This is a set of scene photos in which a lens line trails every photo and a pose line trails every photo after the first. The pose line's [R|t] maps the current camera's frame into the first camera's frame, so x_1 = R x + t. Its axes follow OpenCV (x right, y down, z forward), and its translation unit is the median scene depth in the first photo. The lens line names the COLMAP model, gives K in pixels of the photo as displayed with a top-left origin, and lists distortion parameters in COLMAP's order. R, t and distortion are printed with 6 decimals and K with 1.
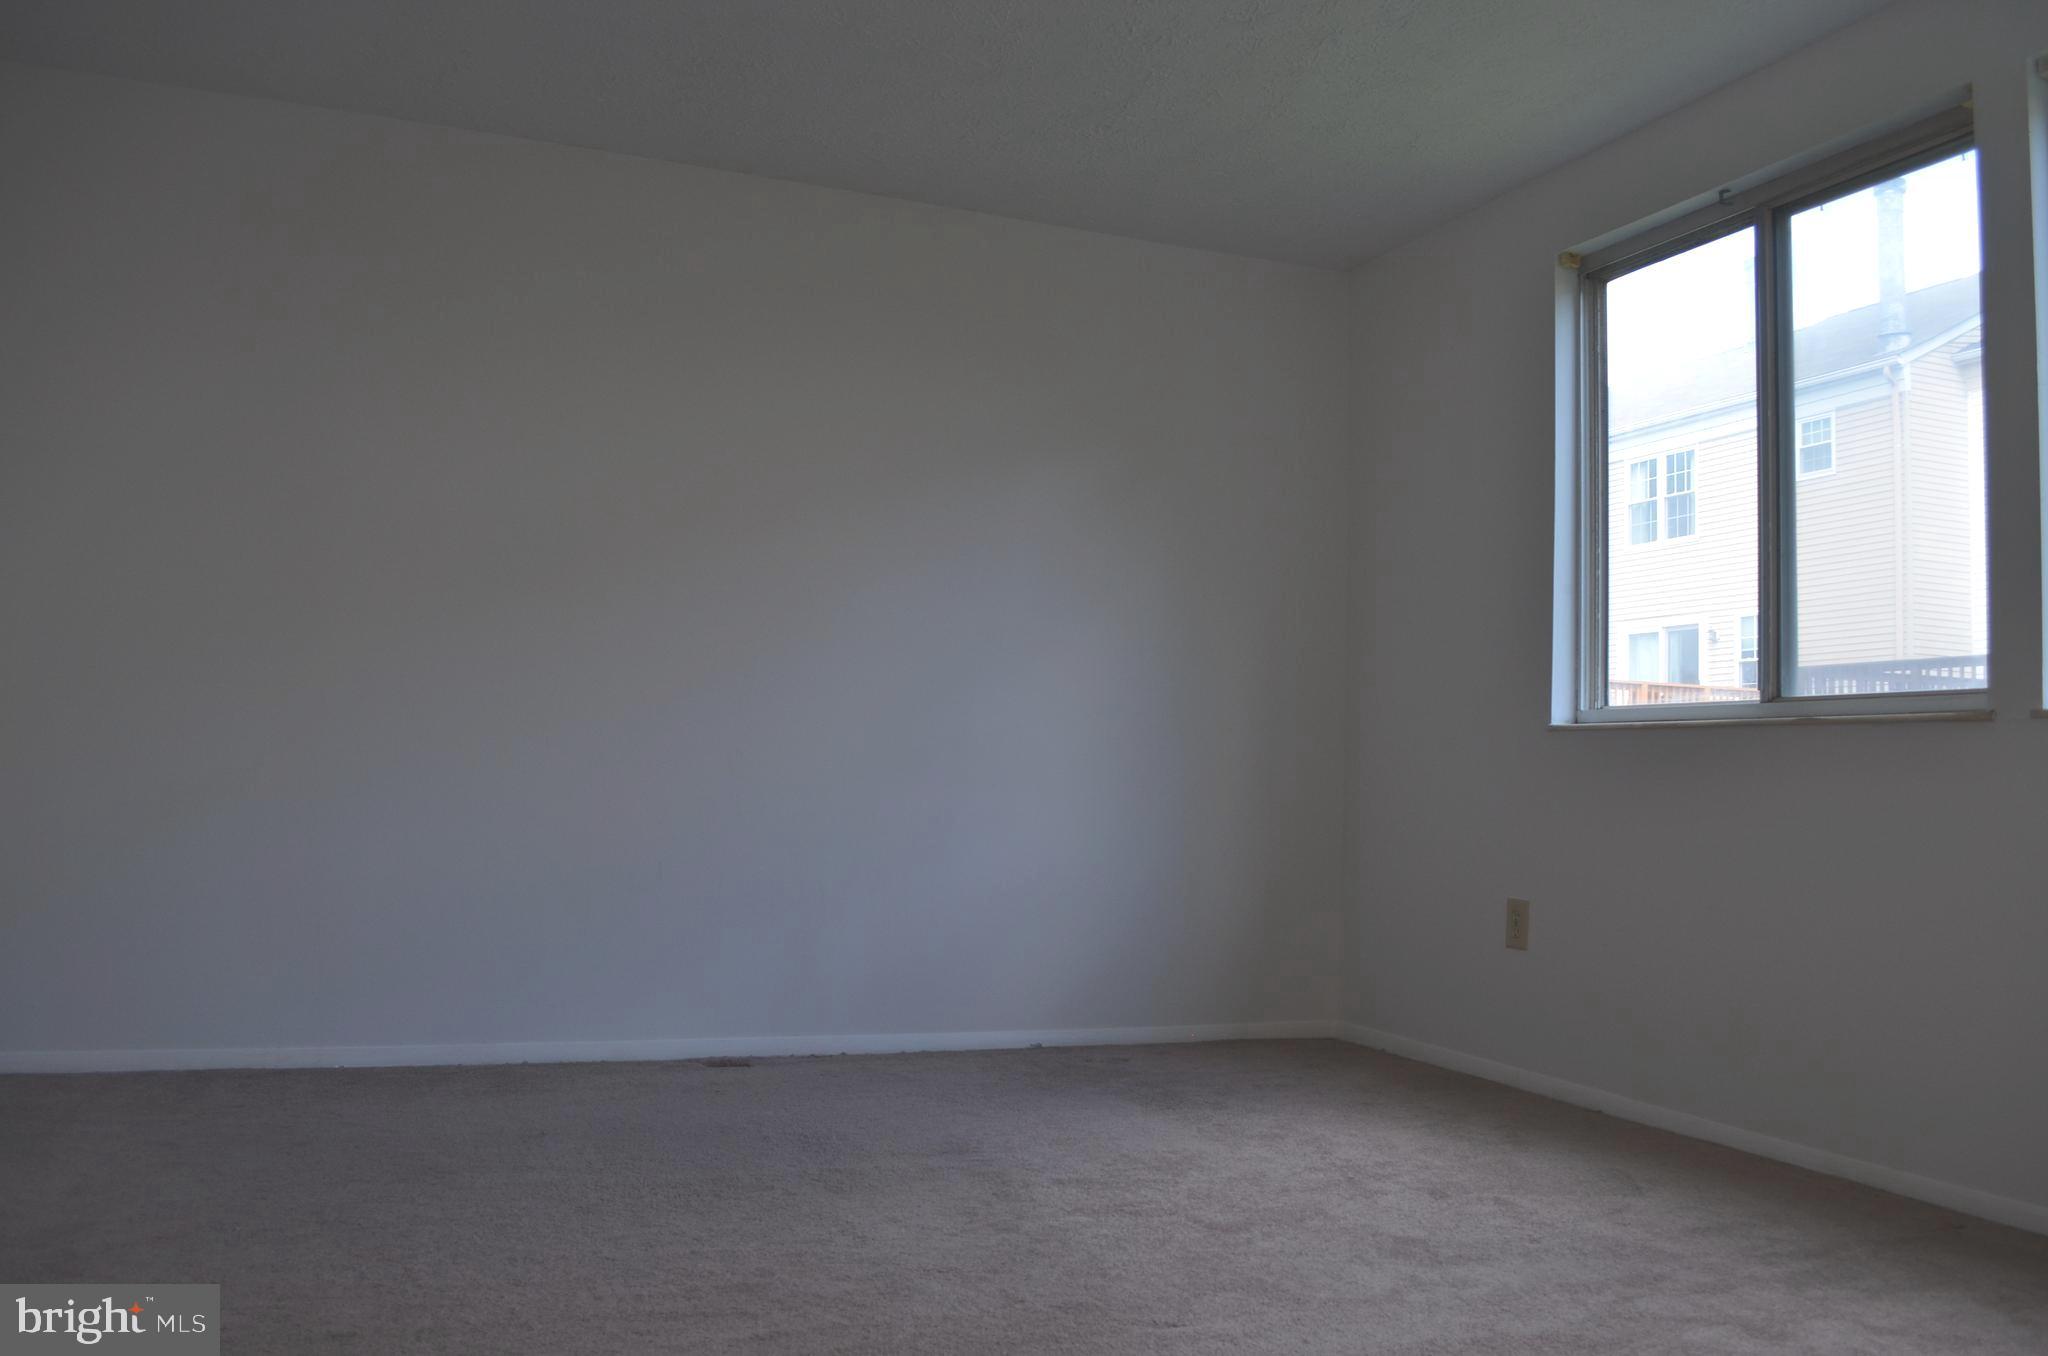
lens RADIAL K [[1580.6, 0, 1039.2], [0, 1580.6, 682.5], [0, 0, 1]] dist [-0.079308, 0.003198]
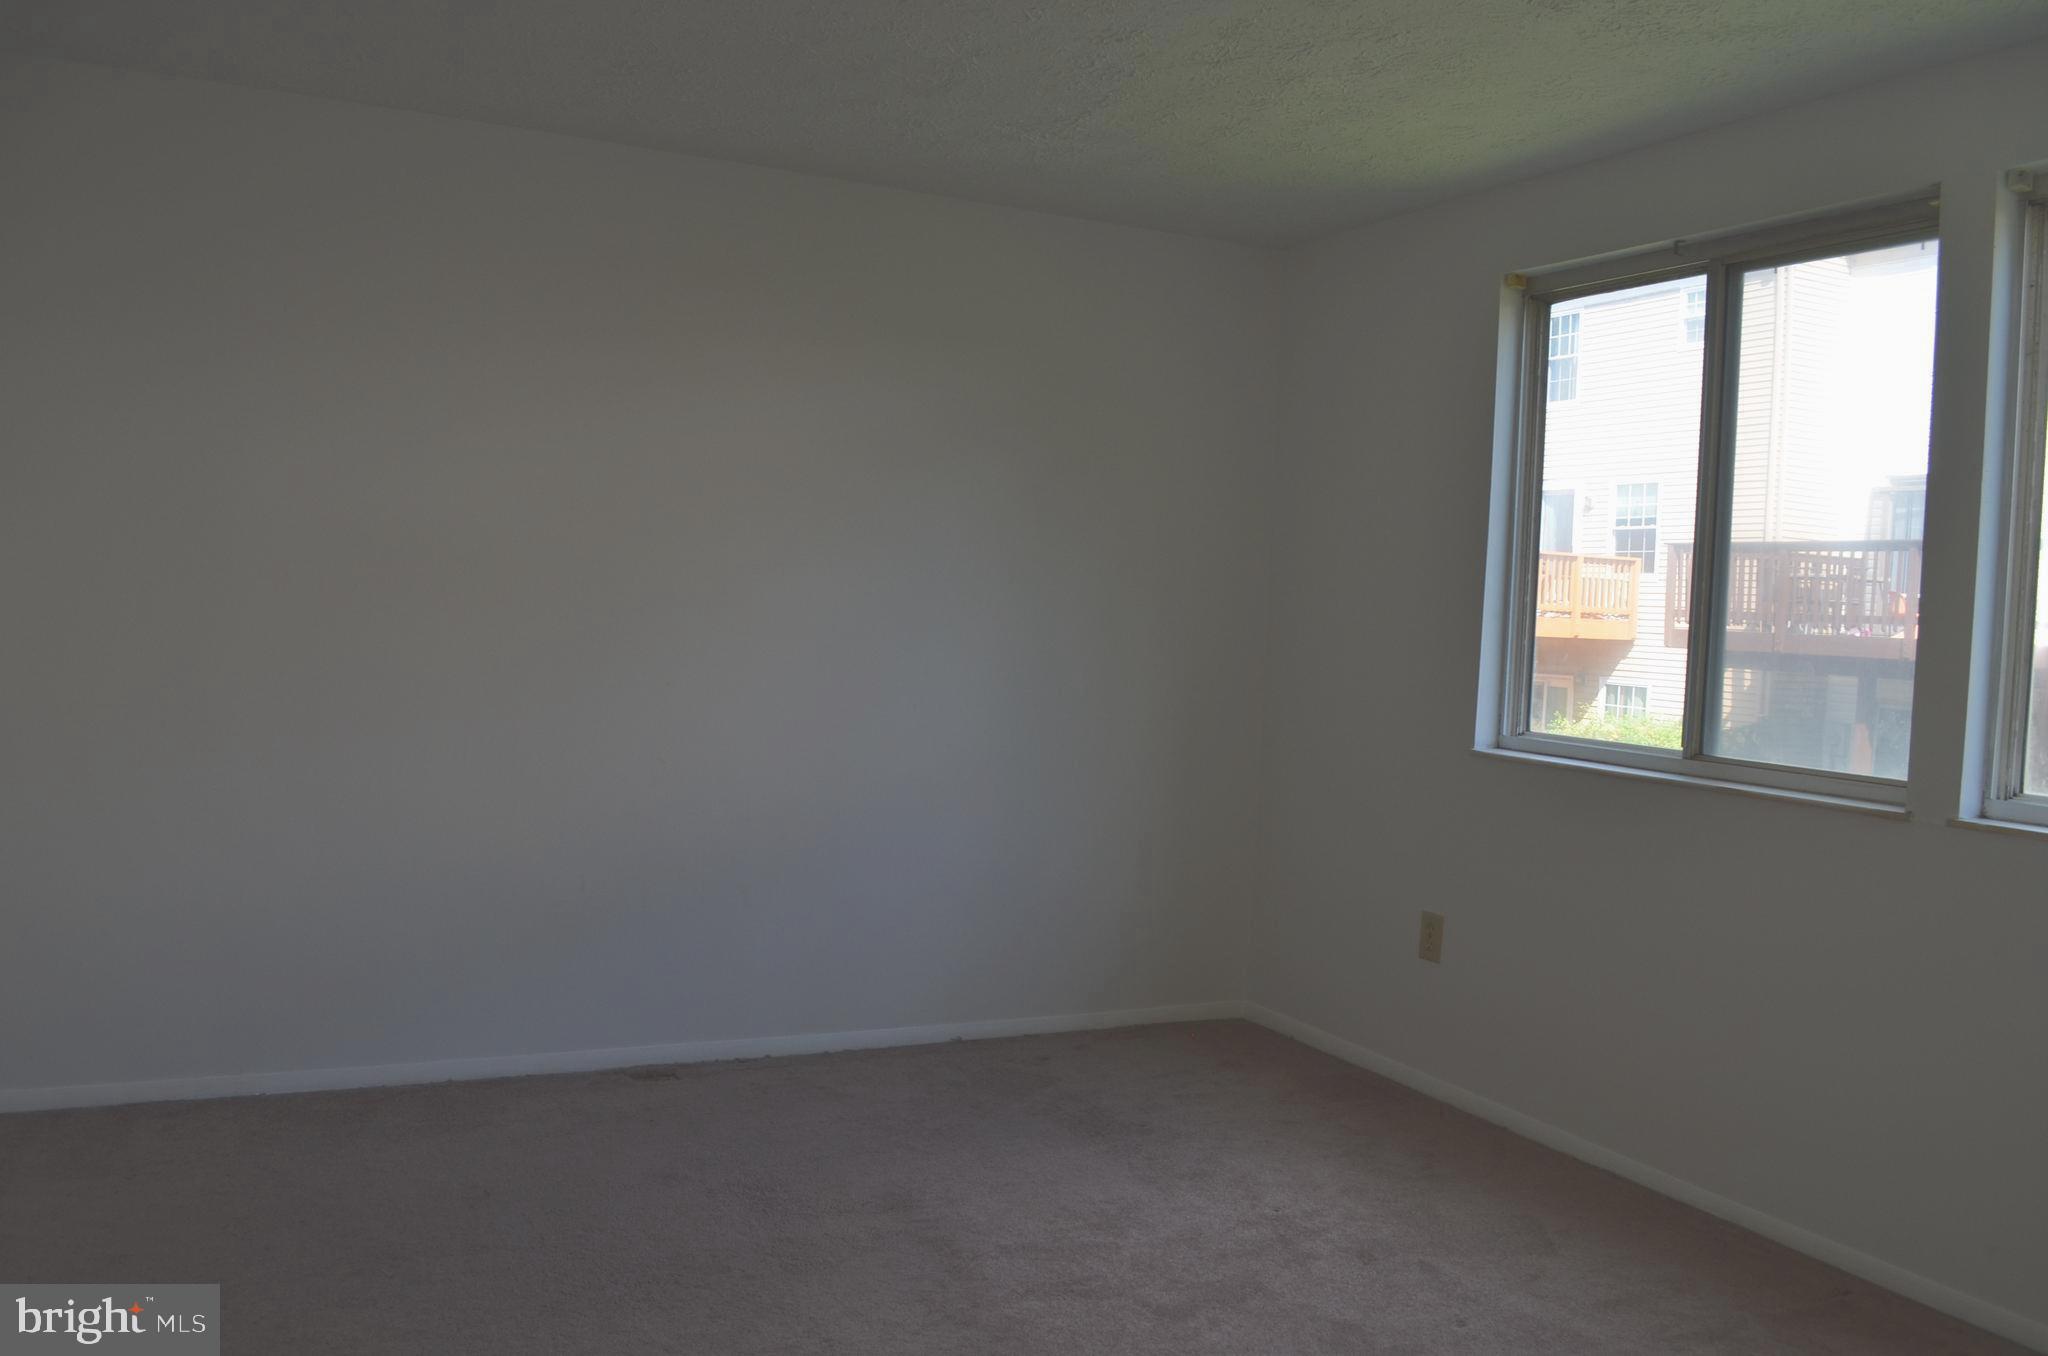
lens RADIAL K [[1604.3, 0, 1037.2], [0, 1604.3, 686.3], [0, 0, 1]] dist [-0.082476, 0.010257]
pose [[0.996488, 0.011421, 0.082948, -0.055846], [-0.020450, 0.993850, 0.108831, -0.158690], [-0.081195, -0.110145, 0.990593, 0.002335]]
